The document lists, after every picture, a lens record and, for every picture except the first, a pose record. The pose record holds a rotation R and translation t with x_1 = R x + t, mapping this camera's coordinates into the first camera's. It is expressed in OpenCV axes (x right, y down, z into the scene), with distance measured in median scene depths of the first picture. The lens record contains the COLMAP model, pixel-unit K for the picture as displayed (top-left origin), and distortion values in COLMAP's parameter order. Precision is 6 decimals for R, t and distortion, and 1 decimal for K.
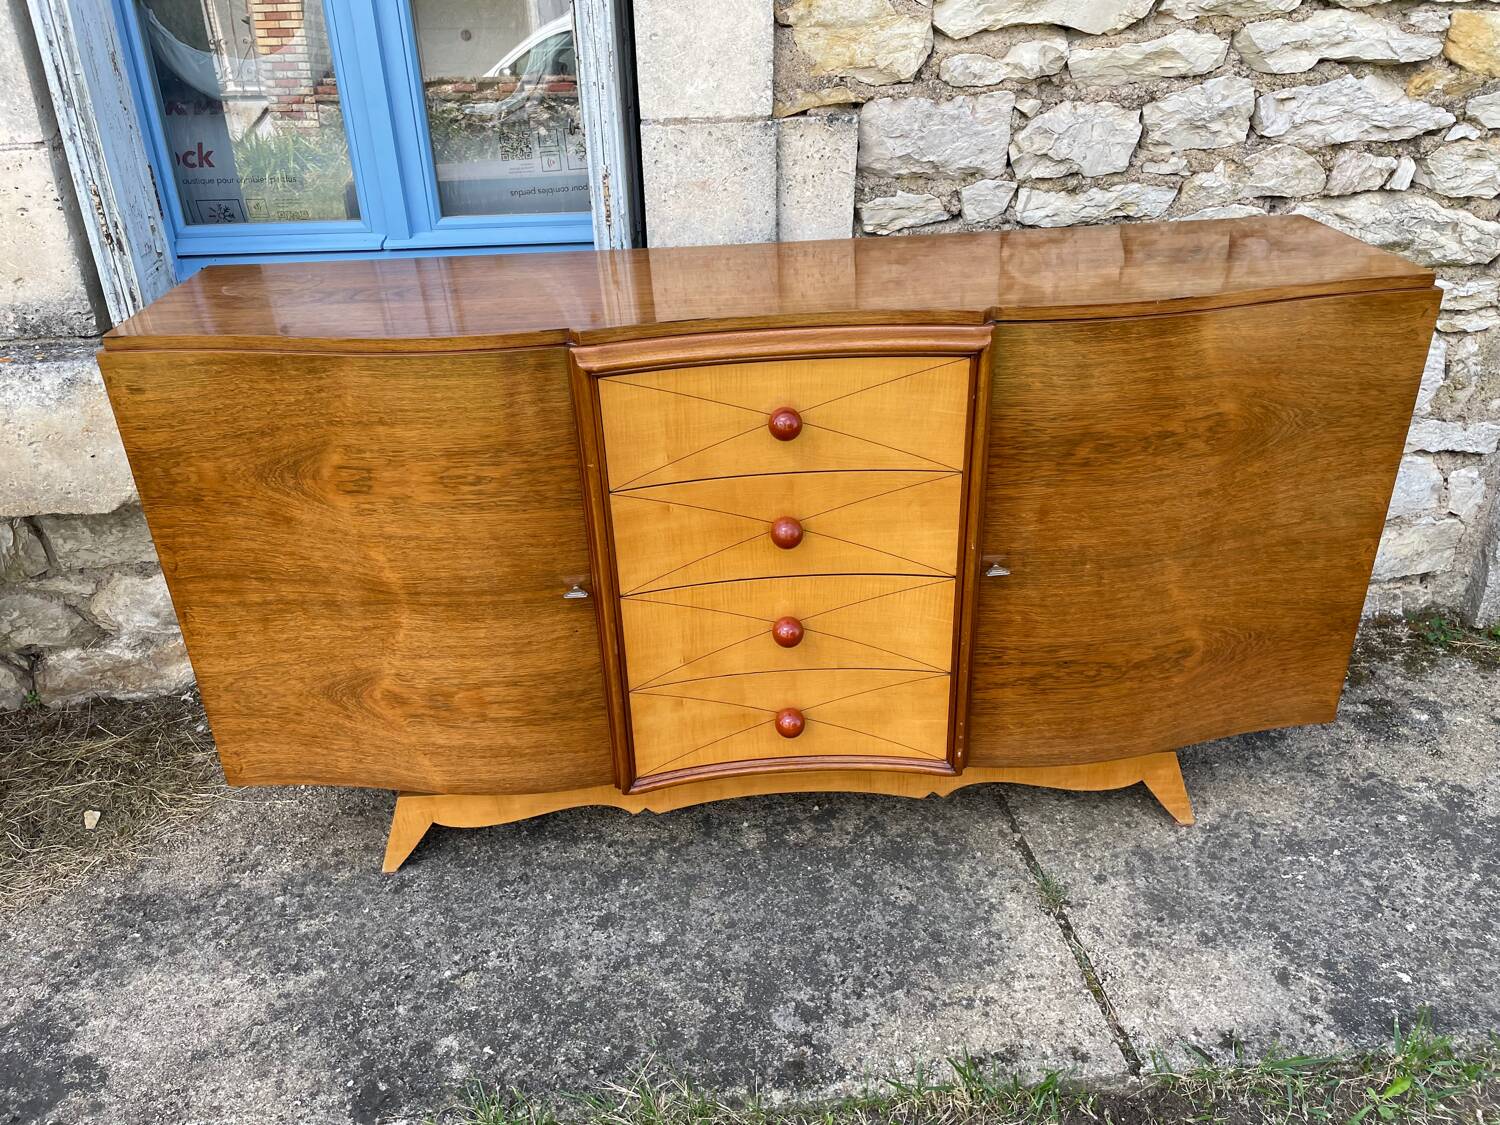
lens RADIAL K [[1143.5, 0, 745.1], [0, 1143.5, 560.0], [0, 0, 1]] dist [0.079188, -0.112419]
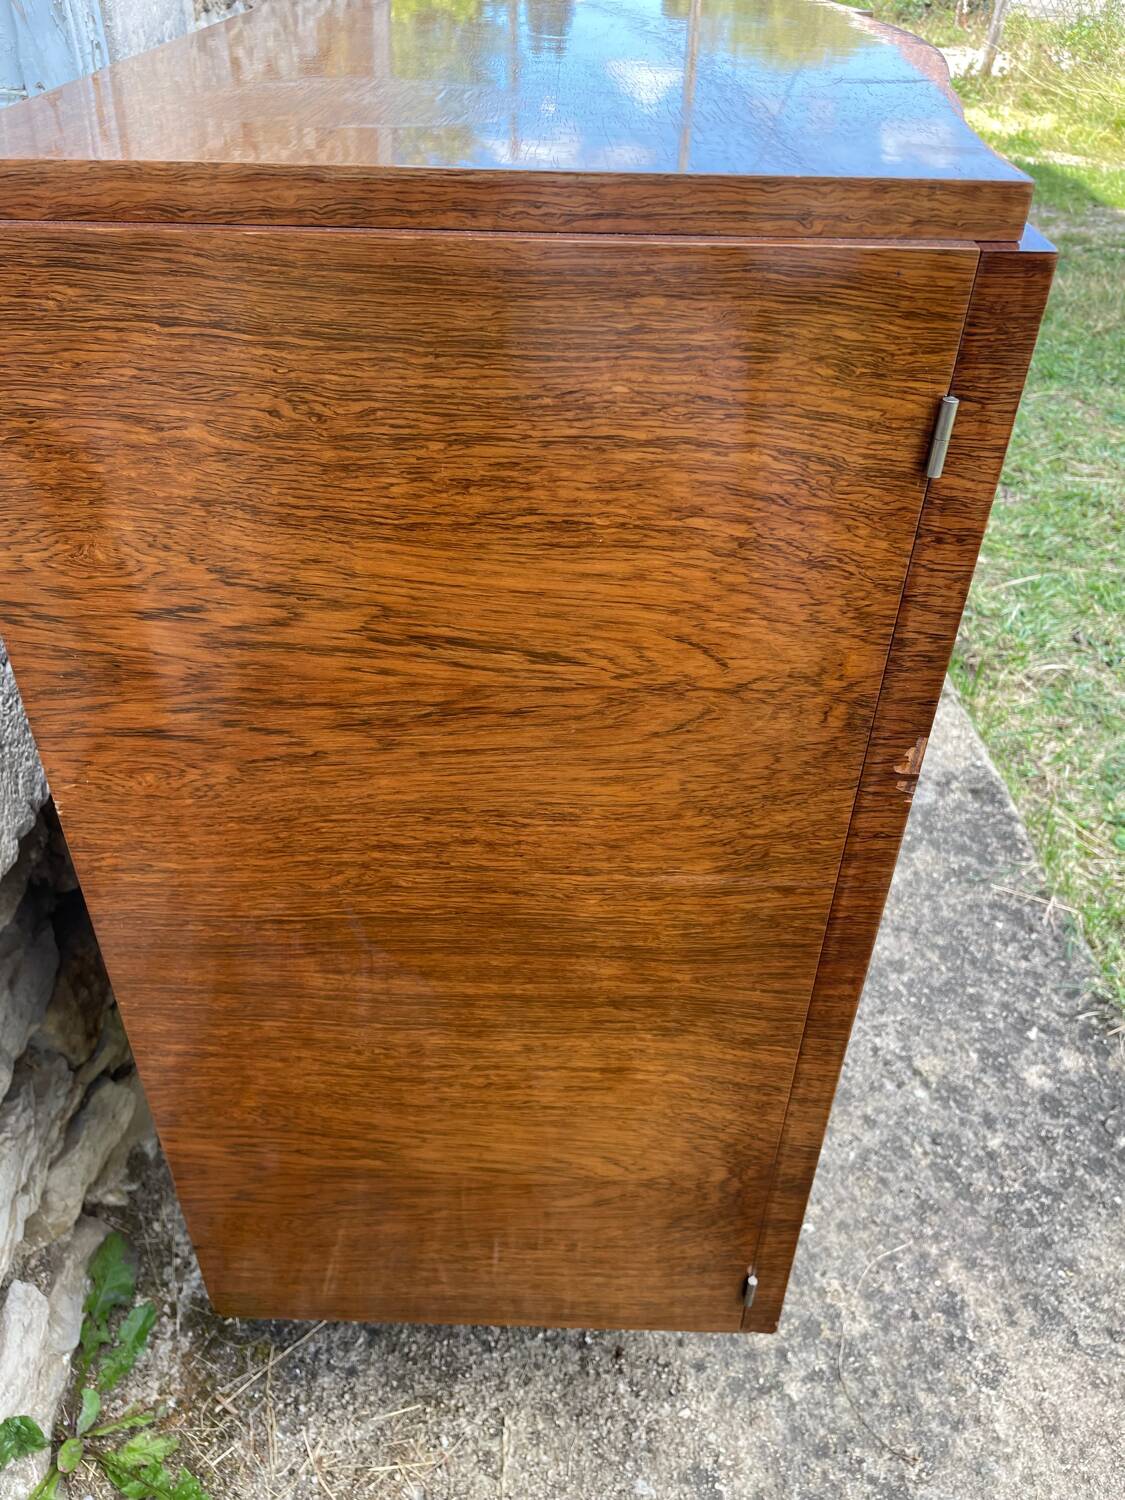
lens RADIAL K [[1143.5, 0, 556.3], [0, 1143.5, 750.2], [0, 0, 1]] dist [0.079188, -0.112419]
pose [[0.064267, -0.570830, 0.818549, -0.696092], [0.457297, 0.745901, 0.484264, -0.225542], [-0.886989, 0.343198, 0.308976, 0.873353]]
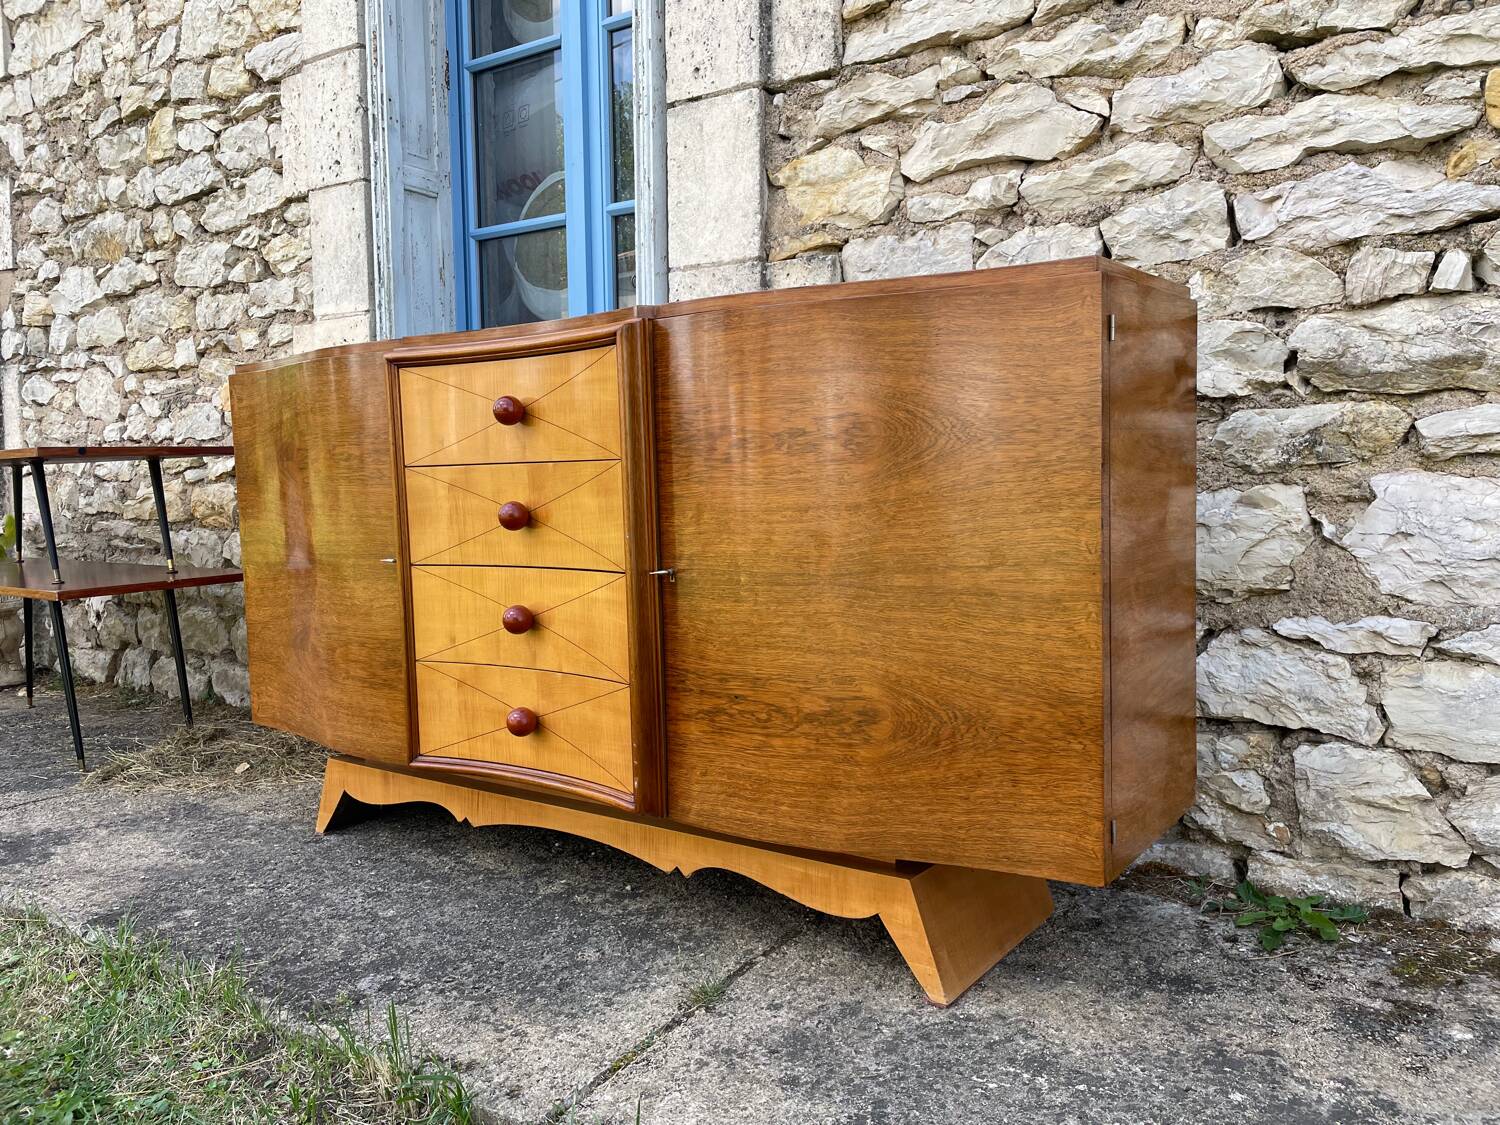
lens RADIAL K [[1143.5, 0, 756.6], [0, 1143.5, 553.9], [0, 0, 1]] dist [0.079188, -0.112419]
pose [[0.784178, 0.063041, -0.617325, 0.799201], [-0.287971, 0.918187, -0.272040, 0.214900], [0.549670, 0.391100, 0.738176, 0.282410]]
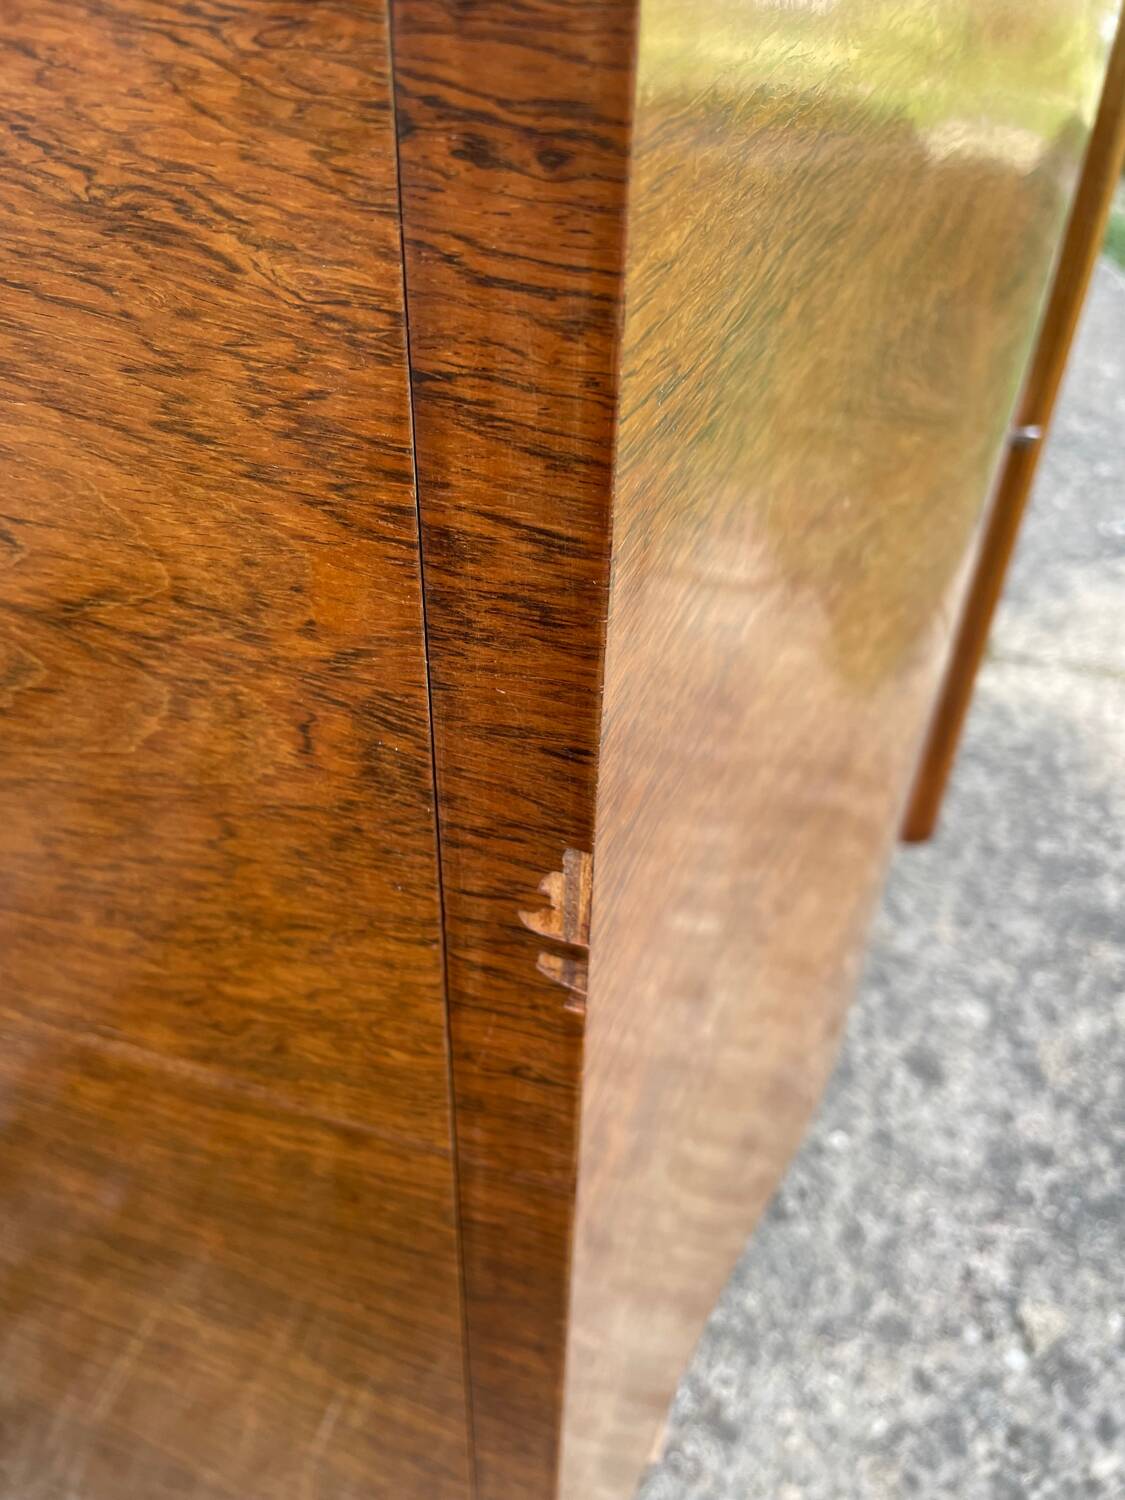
lens RADIAL K [[1184.0, 0, 590.6], [0, 1184.0, 777.1], [0, 0, 1]] dist [0.076971, -0.108666]
pose [[0.345053, -0.552303, 0.758880, -0.533439], [0.405892, 0.816831, 0.409926, -0.098604], [-0.846280, 0.166577, 0.506025, 0.827465]]
